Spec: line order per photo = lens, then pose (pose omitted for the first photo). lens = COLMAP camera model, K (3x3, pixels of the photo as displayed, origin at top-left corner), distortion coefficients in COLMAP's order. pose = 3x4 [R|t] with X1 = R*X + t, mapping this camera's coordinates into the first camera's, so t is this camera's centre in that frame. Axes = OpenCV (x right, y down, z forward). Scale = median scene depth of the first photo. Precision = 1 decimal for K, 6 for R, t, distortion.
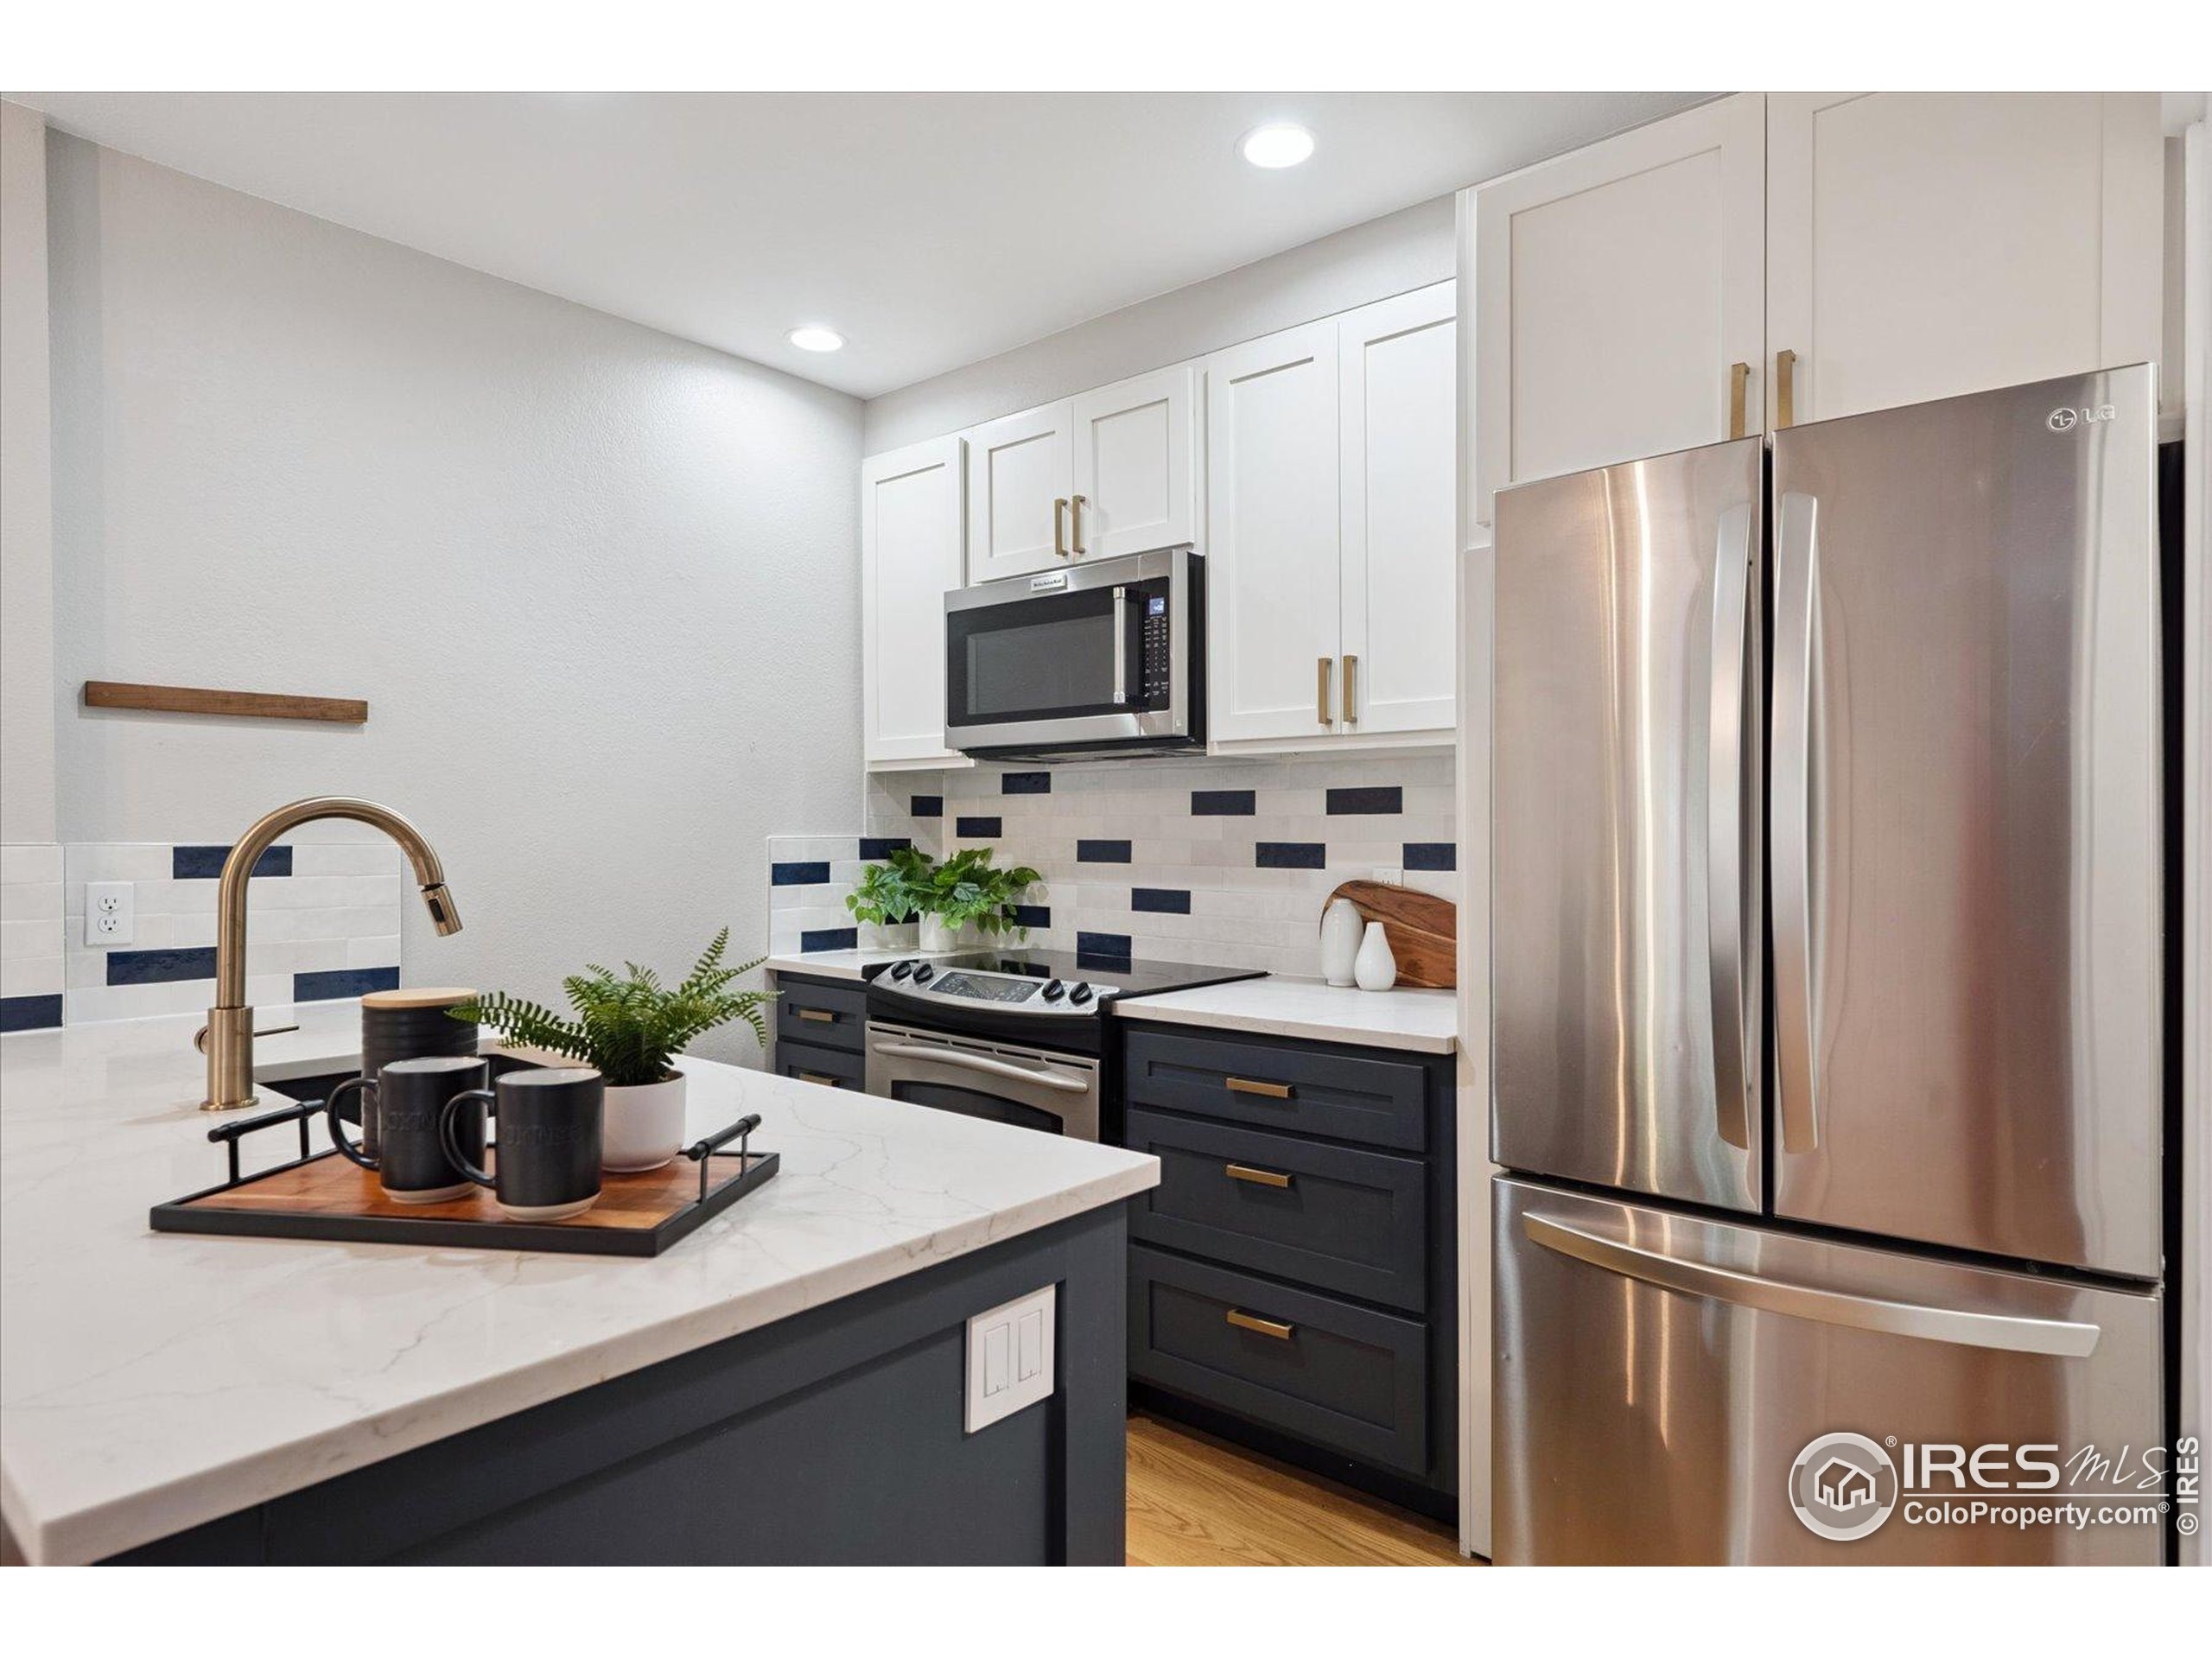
lens RADIAL K [[1205.4, 0, 1111.0], [0, 1205.4, 846.3], [0, 0, 1]] dist [0.001033, 0.000071]
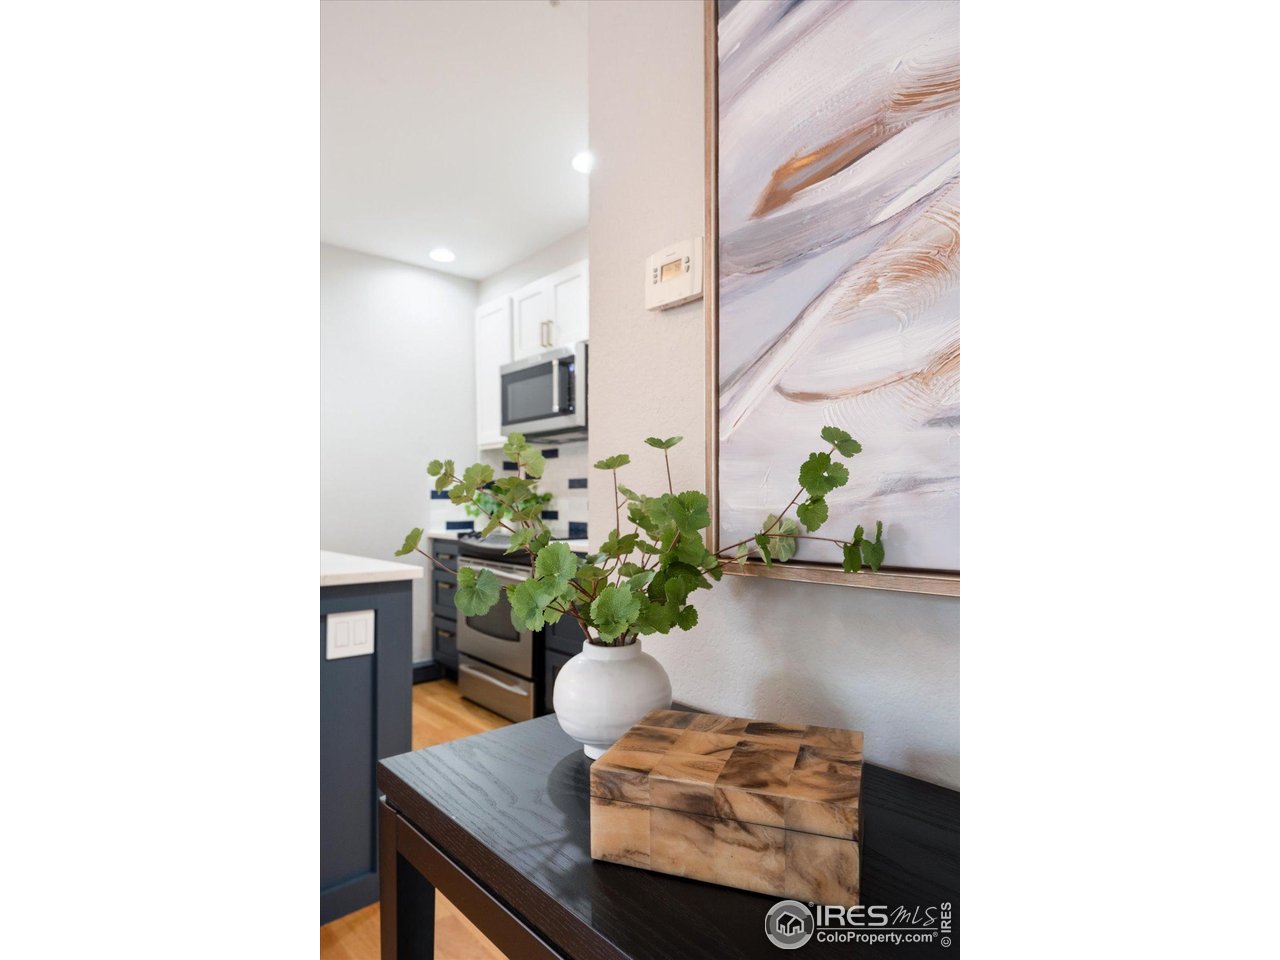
lens RADIAL K [[636.2, 0, 642.1], [0, 636.2, 499.0], [0, 0, 1]] dist [0.001209, 0.000439]
pose [[0.991771, -0.000753, -0.128020, 0.280728], [-0.001012, 0.999905, -0.013719, 0.051667], [0.128018, 0.013736, 0.991677, -0.127263]]
